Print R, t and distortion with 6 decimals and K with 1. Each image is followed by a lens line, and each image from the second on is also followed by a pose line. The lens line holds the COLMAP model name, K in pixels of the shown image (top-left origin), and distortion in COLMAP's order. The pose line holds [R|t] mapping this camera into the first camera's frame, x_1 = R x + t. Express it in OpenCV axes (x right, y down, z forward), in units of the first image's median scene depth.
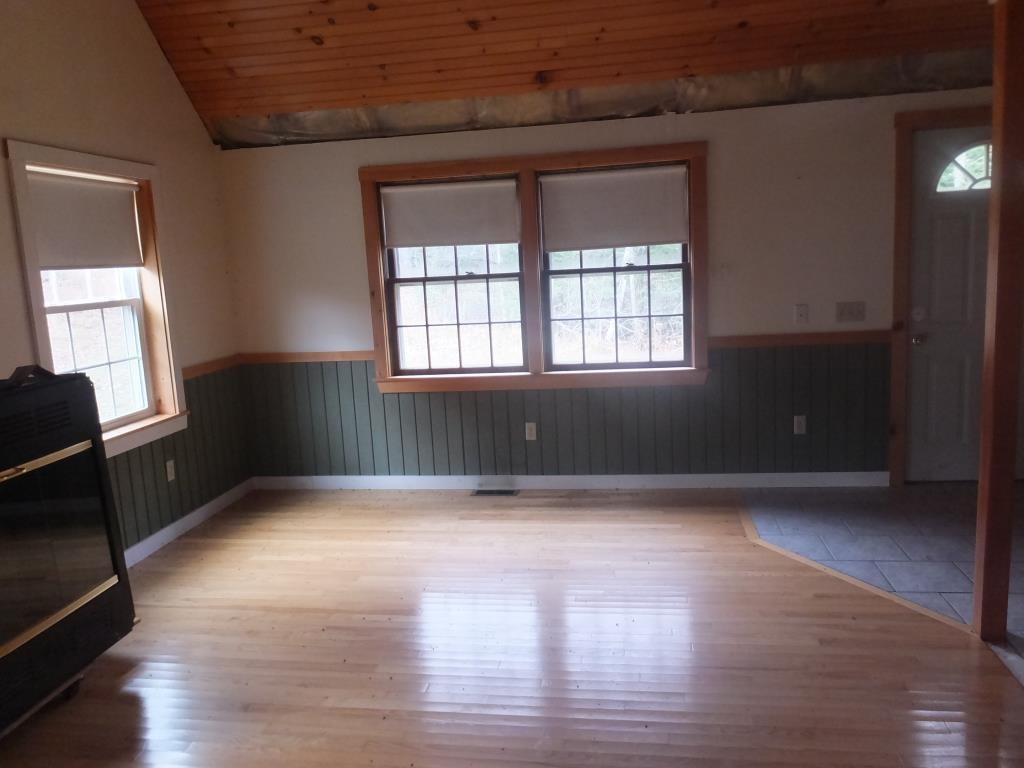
lens RADIAL K [[782.0, 0, 509.1], [0, 782.0, 384.4], [0, 0, 1]] dist [0.001203, 0.000945]
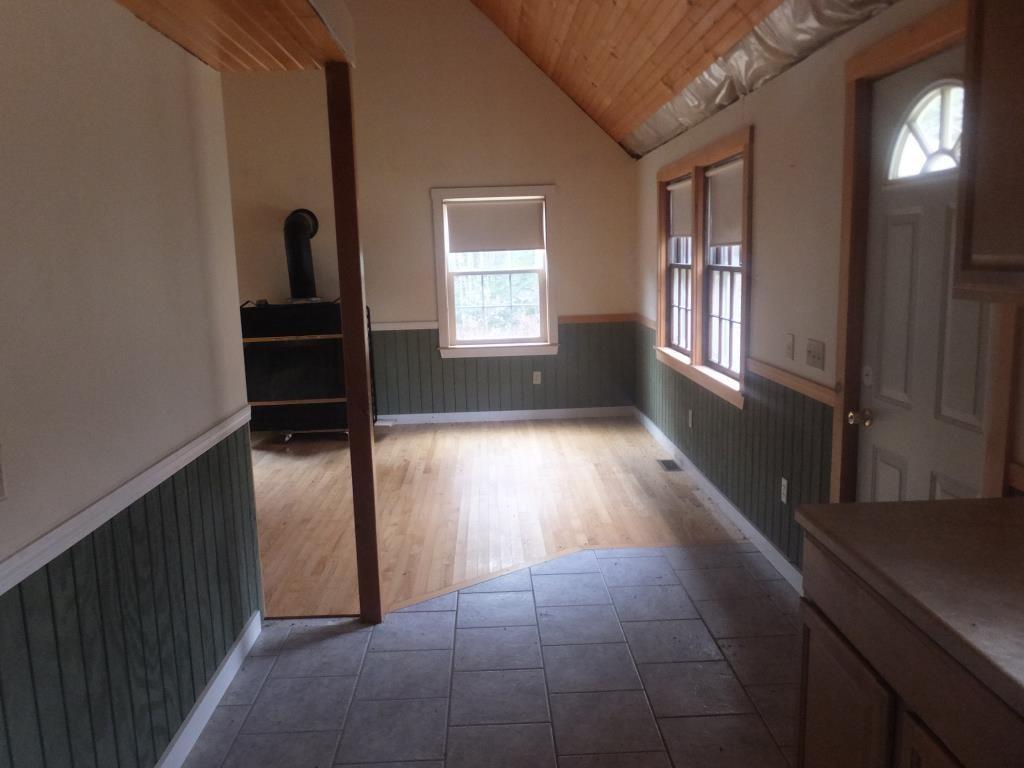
lens RADIAL K [[782.0, 0, 508.9], [0, 782.0, 382.6], [0, 0, 1]] dist [0.001203, 0.000945]
pose [[0.187098, 0.205344, -0.960640, 1.078522], [-0.134881, 0.974016, 0.181933, -0.160642], [0.973037, 0.095533, 0.209934, 0.595852]]
